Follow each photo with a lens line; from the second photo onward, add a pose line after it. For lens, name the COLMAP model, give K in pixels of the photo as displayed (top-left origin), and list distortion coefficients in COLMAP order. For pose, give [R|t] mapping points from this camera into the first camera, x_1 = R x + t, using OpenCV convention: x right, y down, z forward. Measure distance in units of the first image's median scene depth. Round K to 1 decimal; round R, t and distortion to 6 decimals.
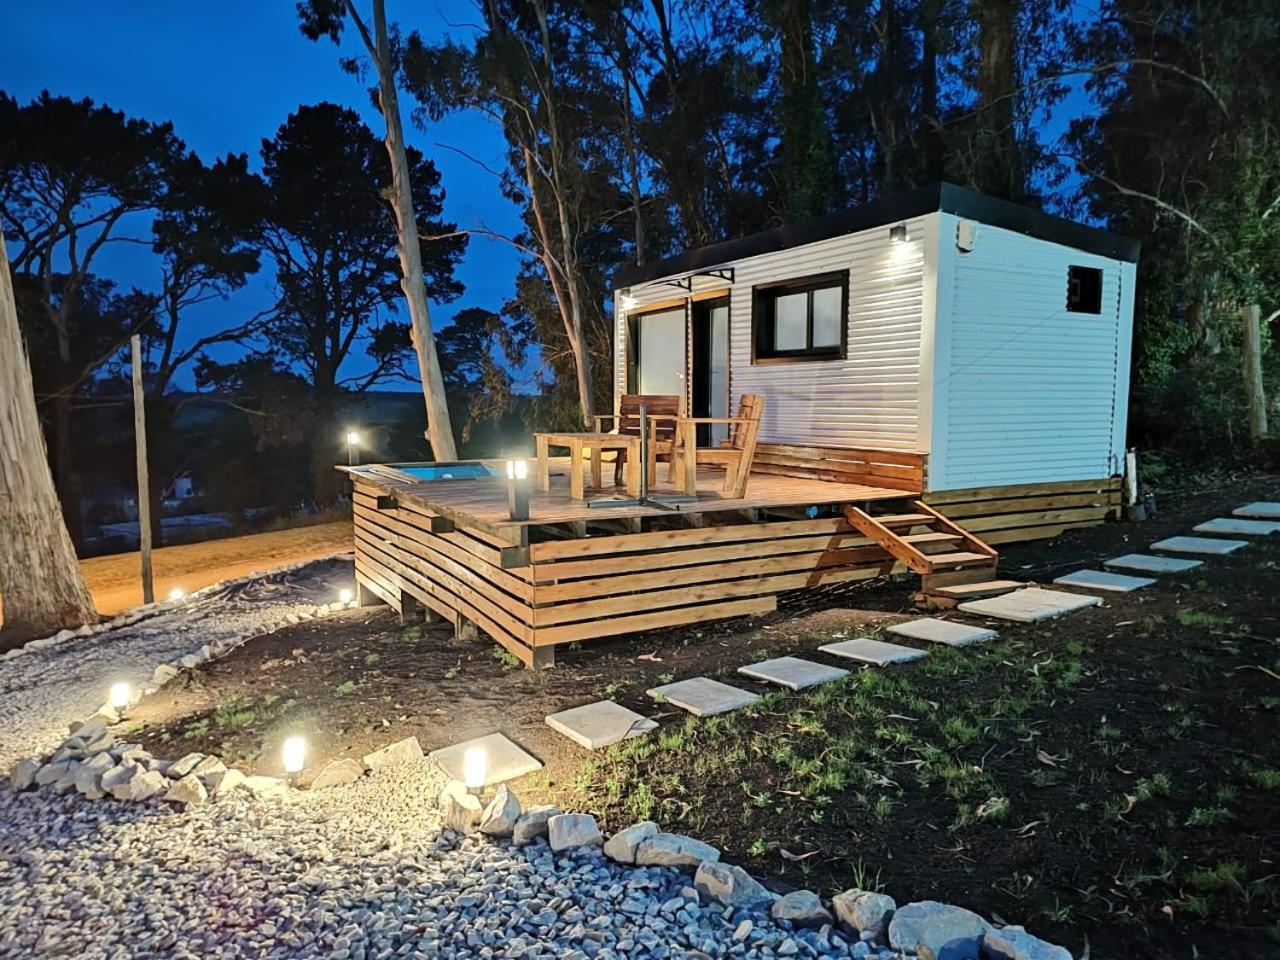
lens RADIAL K [[877.1, 0, 639.5], [0, 877.1, 480.5], [0, 0, 1]] dist [0.004462, -0.001908]
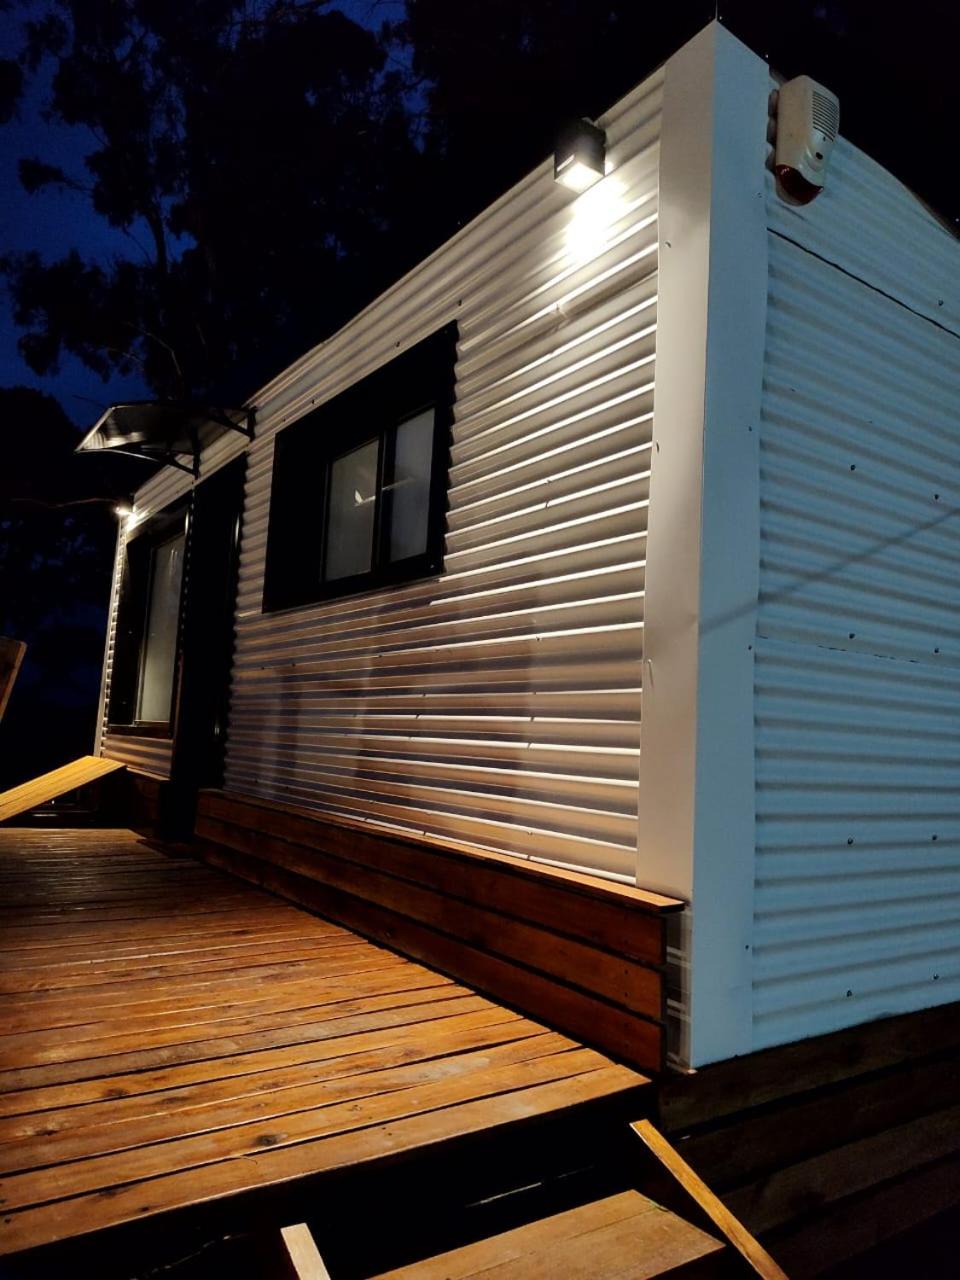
lens RADIAL K [[877.1, 0, 482.6], [0, 877.1, 639.2], [0, 0, 1]] dist [0.004462, -0.001908]
pose [[0.993698, 0.056834, 0.096610, 0.238286], [-0.036081, 0.978231, -0.204360, -0.048968], [-0.106122, 0.199586, 0.974117, 0.730680]]
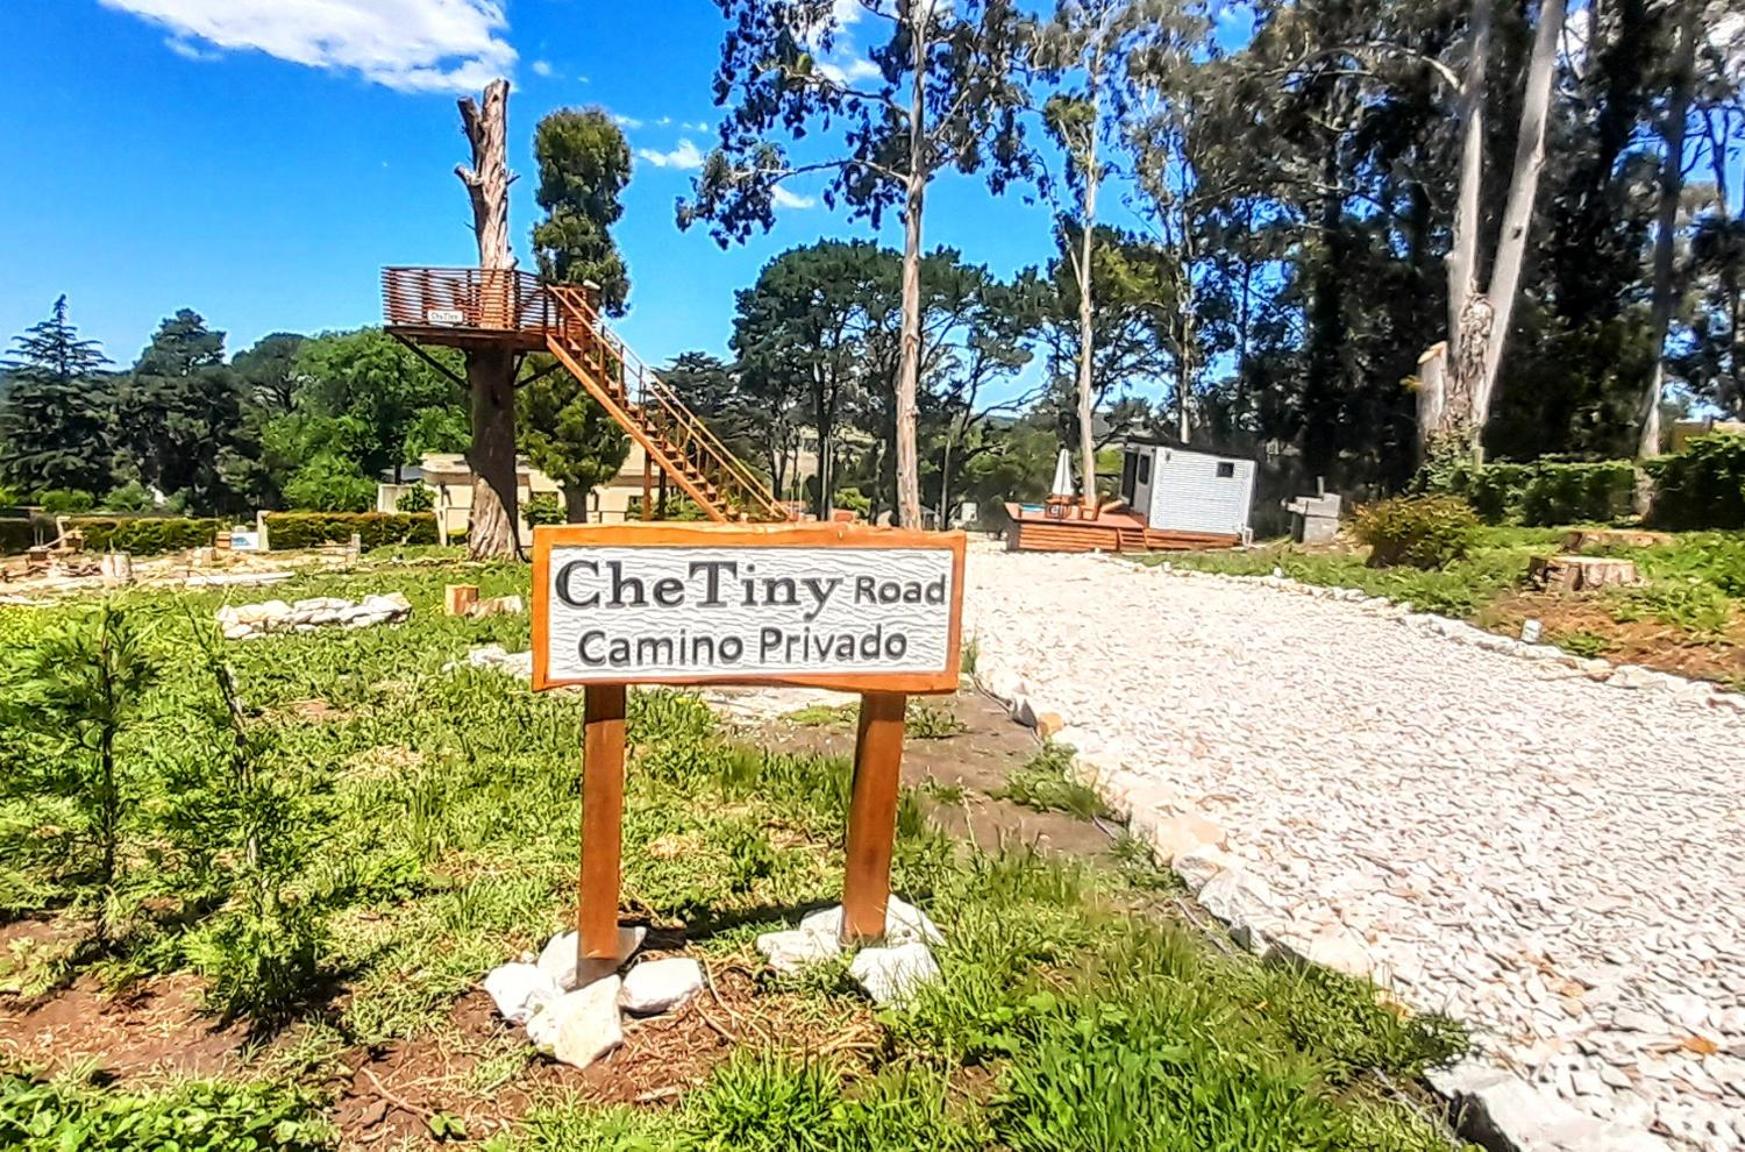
lens RADIAL K [[997.2, 0, 845.3], [0, 997.2, 561.8], [0, 0, 1]] dist [0.008892, -0.001508]
pose [[0.818049, 0.130903, -0.560054, 1.516435], [-0.110685, 0.991384, 0.070046, 0.008313], [0.564398, 0.004689, 0.825489, -2.830027]]
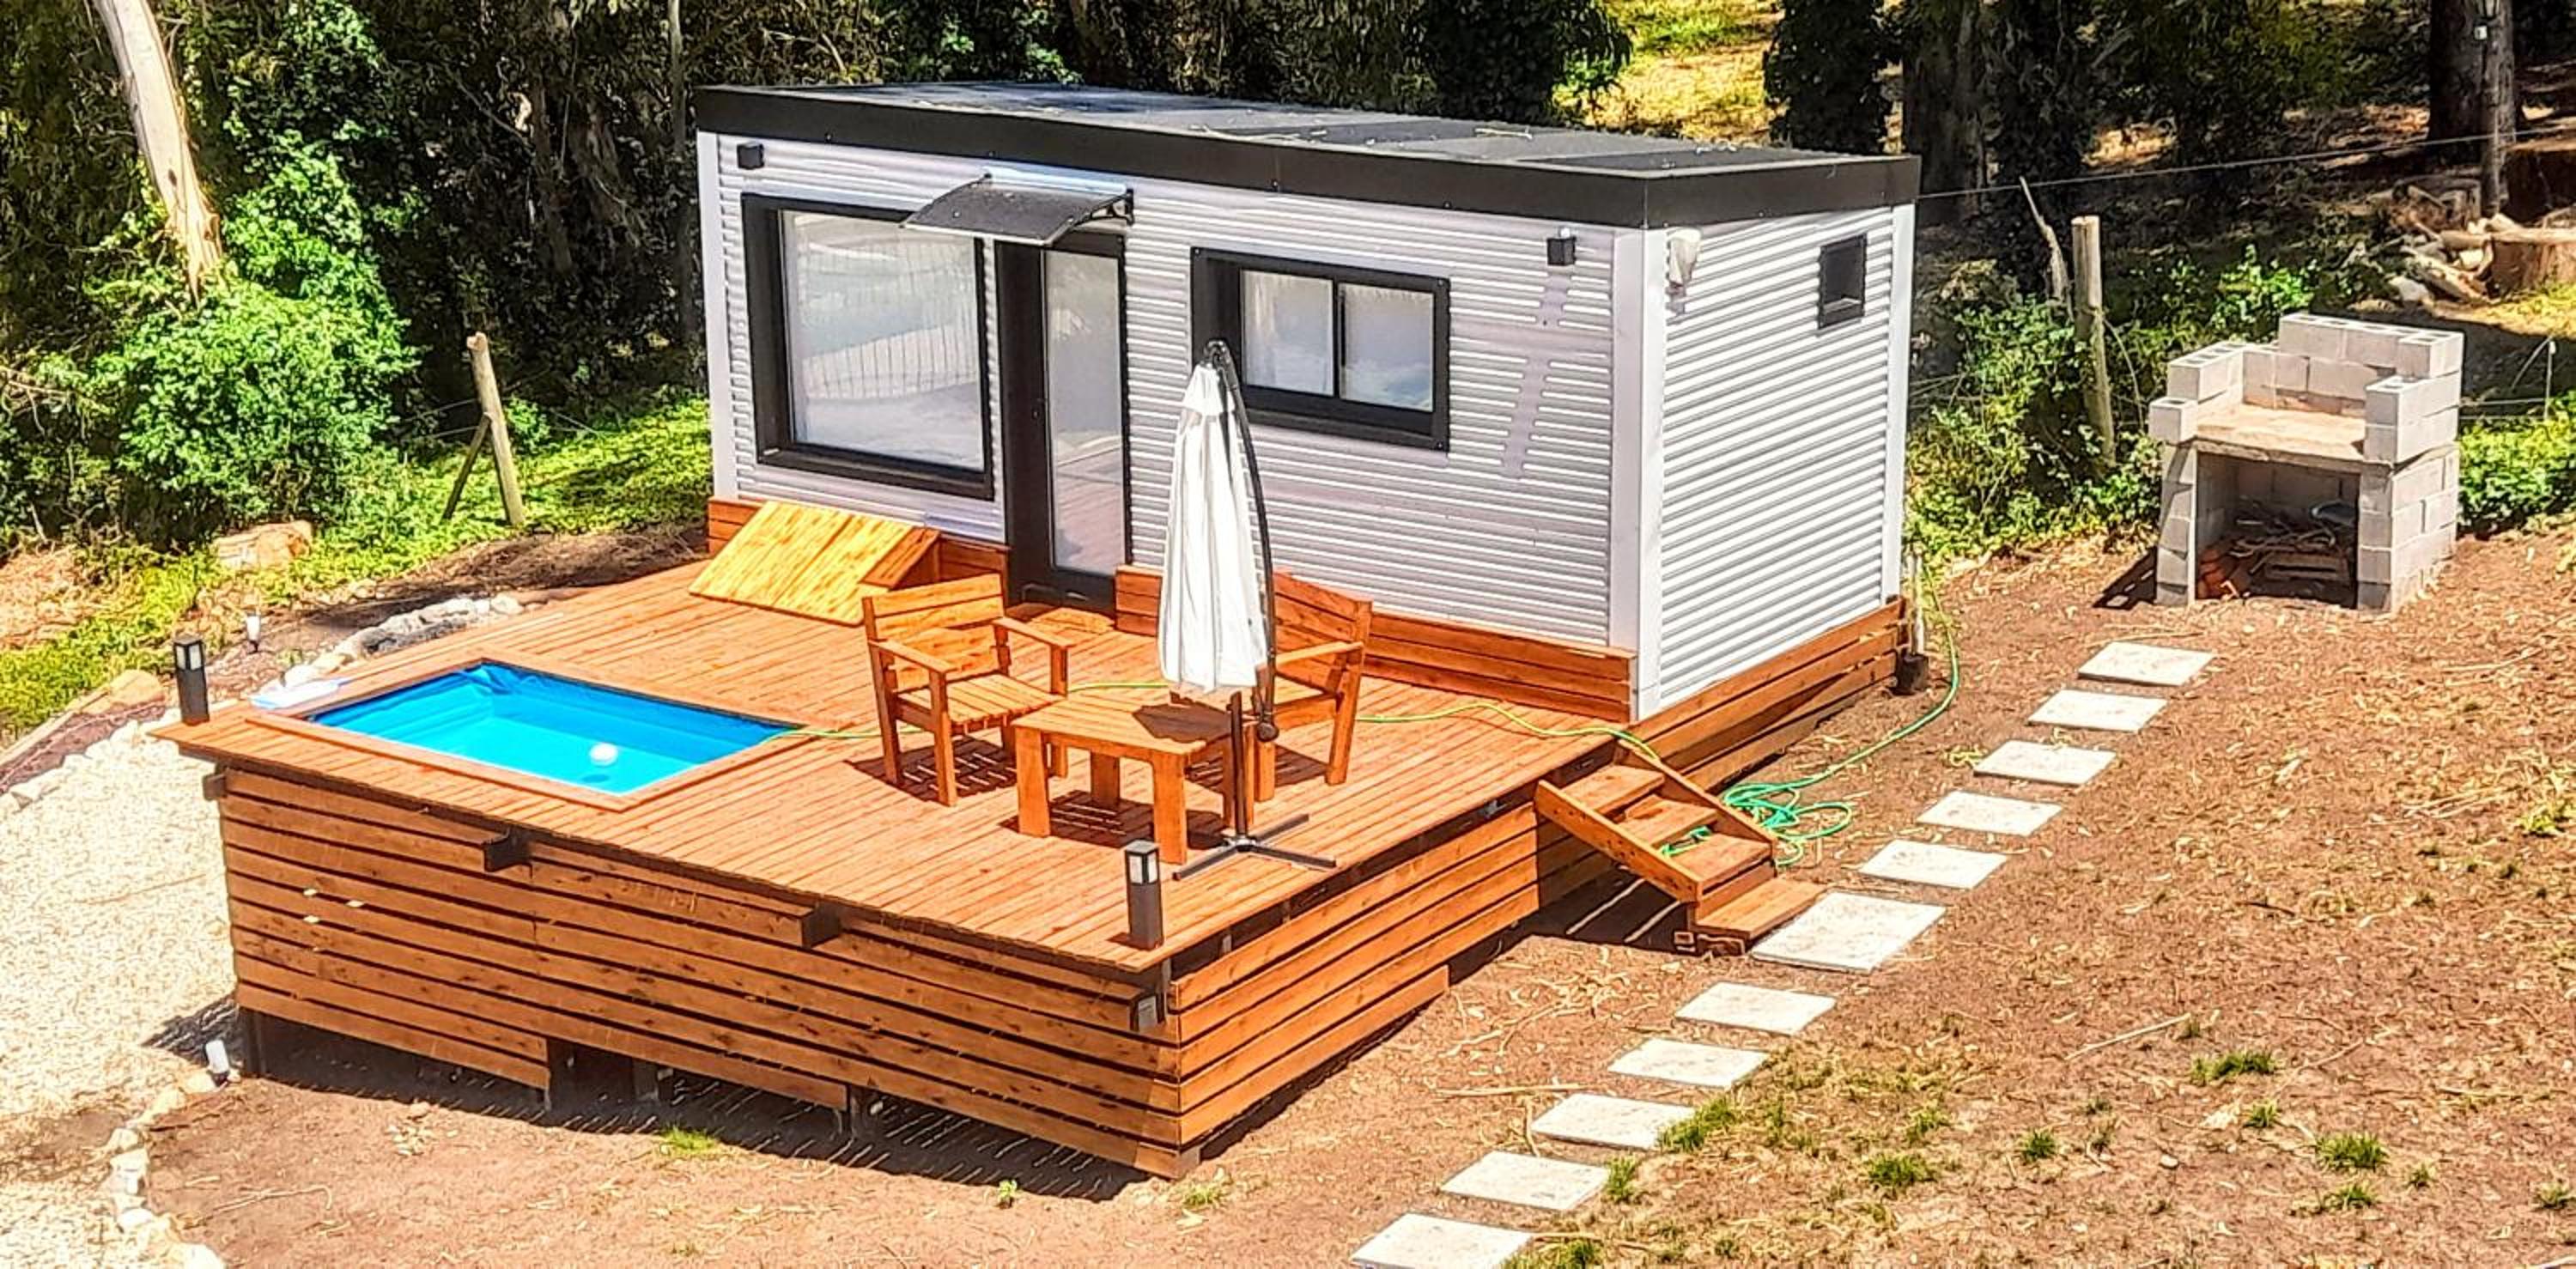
lens RADIAL K [[3787.6, 0, 1386.7], [0, 3787.6, 622.9], [0, 0, 1]] dist [0.016517, 0.000000]
pose [[0.883271, -0.123699, 0.452251, -0.845306], [0.041656, 0.981459, 0.187090, -0.482181], [-0.467009, -0.146412, 0.872047, -0.952252]]
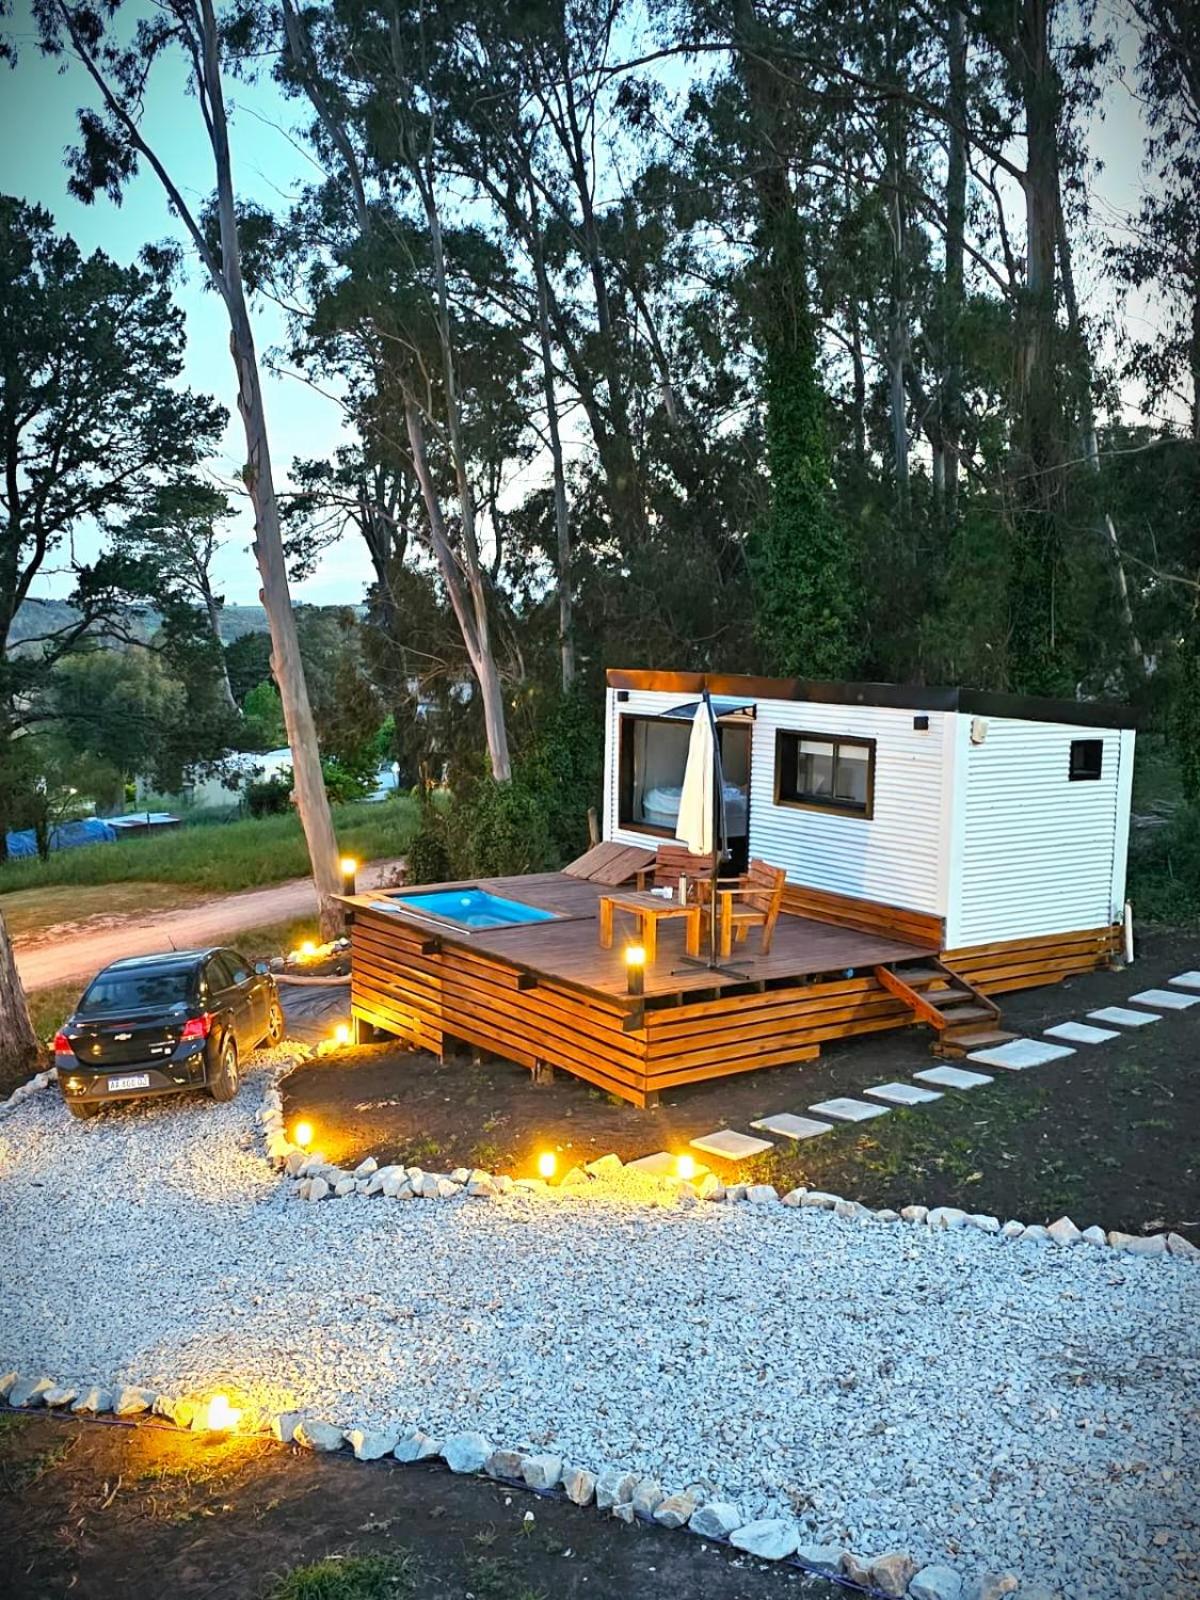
lens RADIAL K [[1554.9, 0, 586.2], [0, 1554.9, 799.2], [0, 0, 1]] dist [0.051177, 0.000000]
pose [[0.995759, 0.006523, 0.091772, -0.314957], [-0.008357, 0.999773, 0.019608, -0.213366], [-0.091624, -0.020292, 0.995587, -0.950455]]
